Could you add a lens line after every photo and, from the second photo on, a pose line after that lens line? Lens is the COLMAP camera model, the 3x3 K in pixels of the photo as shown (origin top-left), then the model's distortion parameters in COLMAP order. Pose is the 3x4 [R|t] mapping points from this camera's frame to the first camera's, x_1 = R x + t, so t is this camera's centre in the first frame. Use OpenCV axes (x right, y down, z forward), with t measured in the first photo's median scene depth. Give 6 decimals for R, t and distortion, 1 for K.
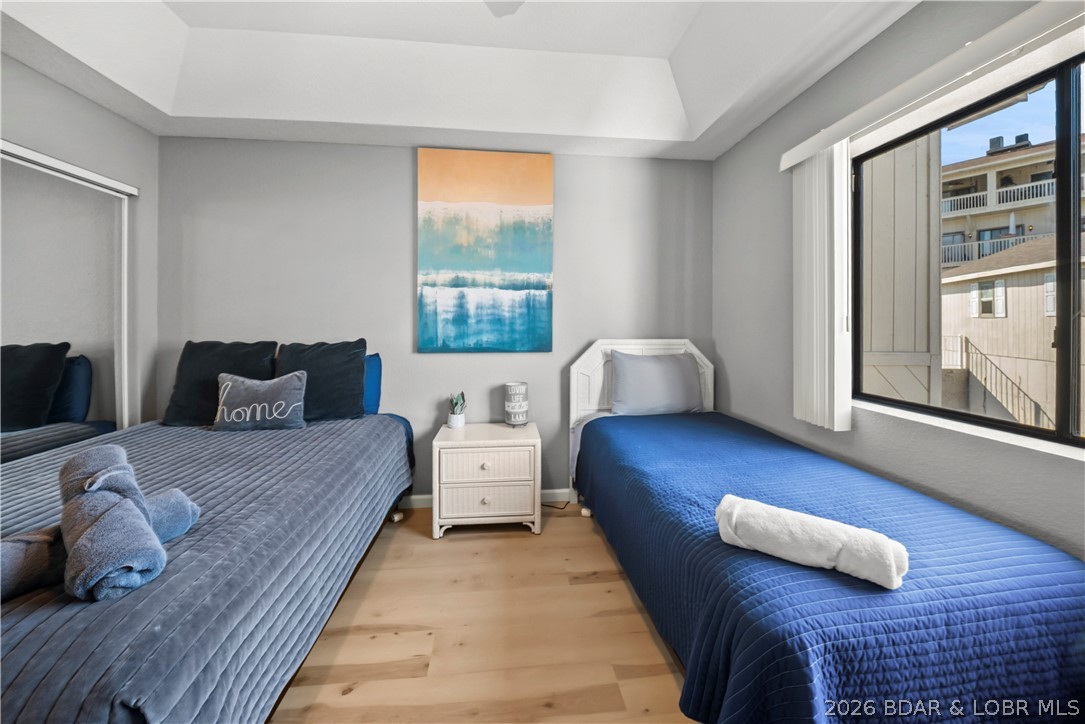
lens RADIAL K [[394.9, 0, 542.2], [0, 394.9, 329.4], [0, 0, 1]] dist [-0.000674, -0.002240]
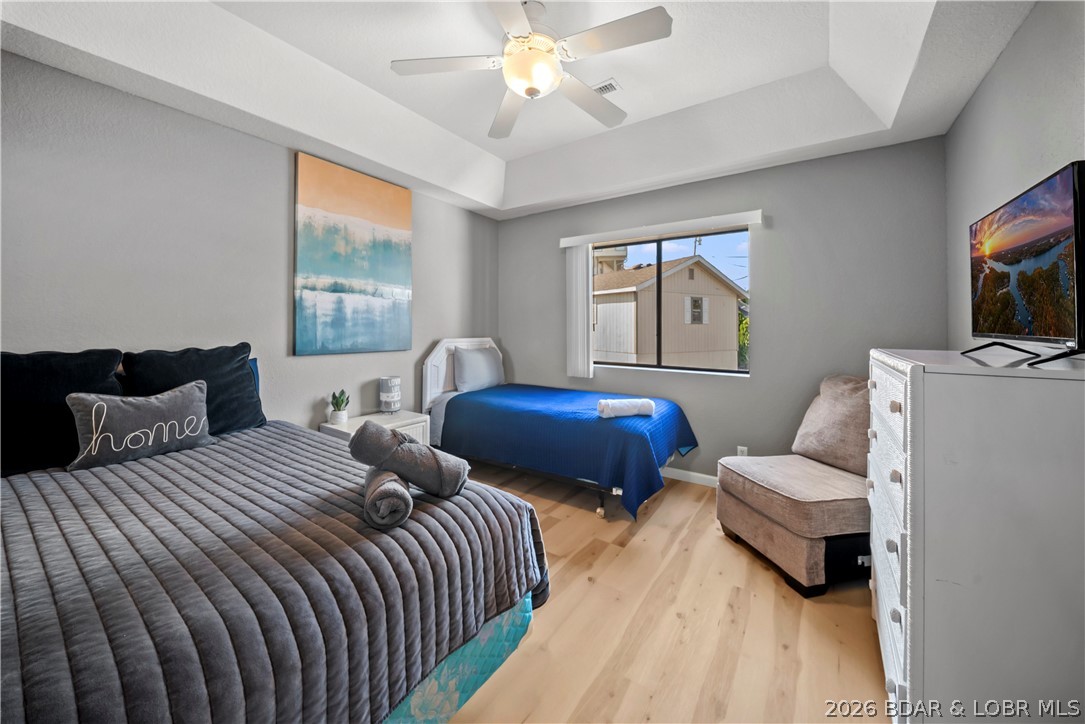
lens RADIAL K [[394.9, 0, 541.1], [0, 394.9, 324.5], [0, 0, 1]] dist [-0.000674, -0.002240]
pose [[0.652481, 0.007457, 0.757769, -0.662092], [0.007048, 0.999849, -0.015909, 0.001022], [-0.757773, 0.015721, 0.652329, -0.115844]]
